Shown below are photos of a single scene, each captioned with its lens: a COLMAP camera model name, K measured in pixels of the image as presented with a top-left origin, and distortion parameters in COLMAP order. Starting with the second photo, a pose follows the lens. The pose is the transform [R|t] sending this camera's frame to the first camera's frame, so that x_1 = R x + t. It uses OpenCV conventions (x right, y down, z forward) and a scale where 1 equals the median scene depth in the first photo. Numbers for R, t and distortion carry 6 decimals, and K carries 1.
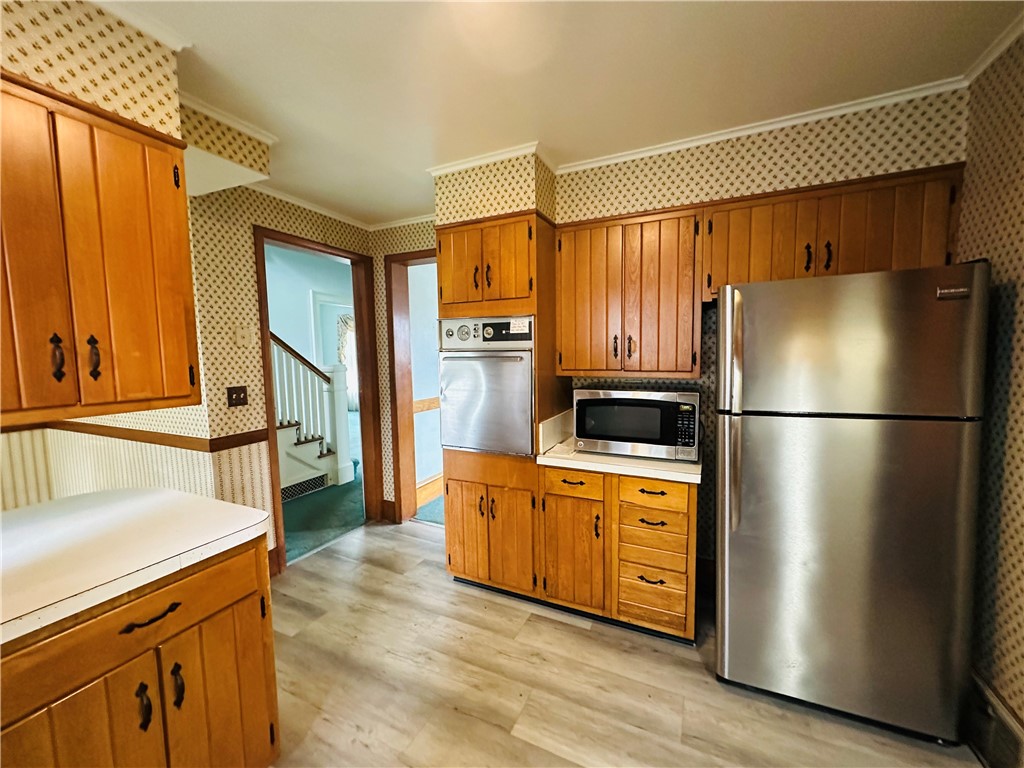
lens RADIAL K [[408.1, 0, 510.5], [0, 408.1, 384.5], [0, 0, 1]] dist [0.002351, 0.000222]
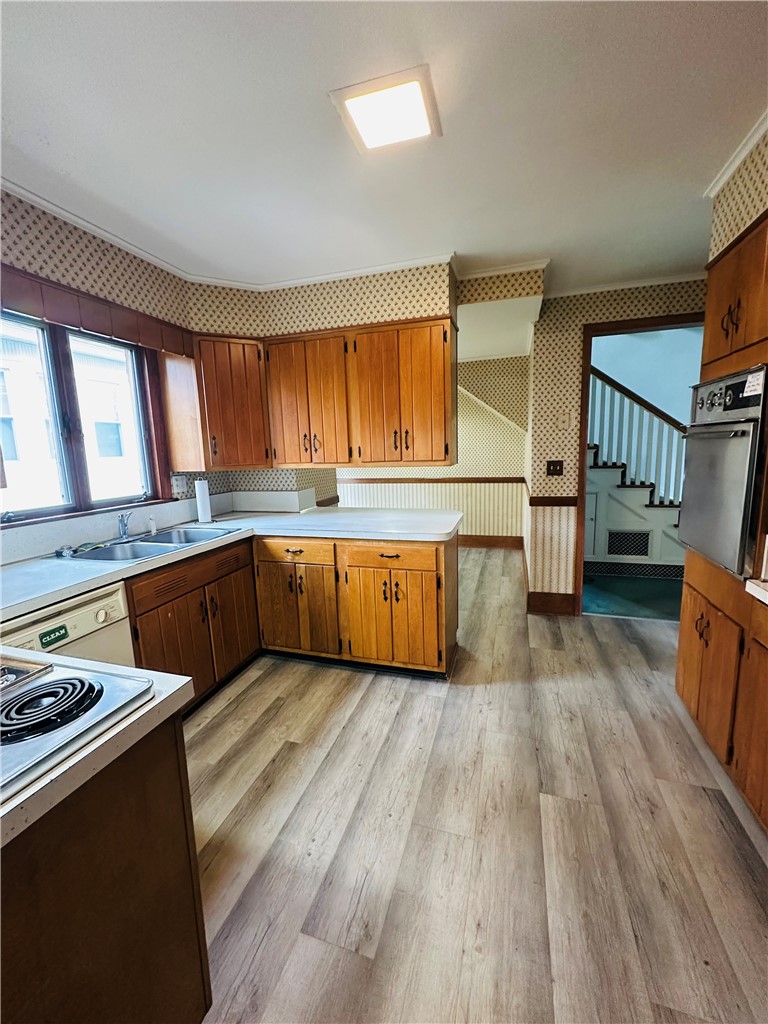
lens RADIAL K [[408.1, 0, 385.8], [0, 408.1, 511.4], [0, 0, 1]] dist [0.002351, 0.000222]
pose [[0.142613, 0.160159, -0.976735, 0.564477], [-0.048889, 0.986757, 0.154664, -0.010163], [0.988570, 0.025695, 0.148554, 0.278201]]
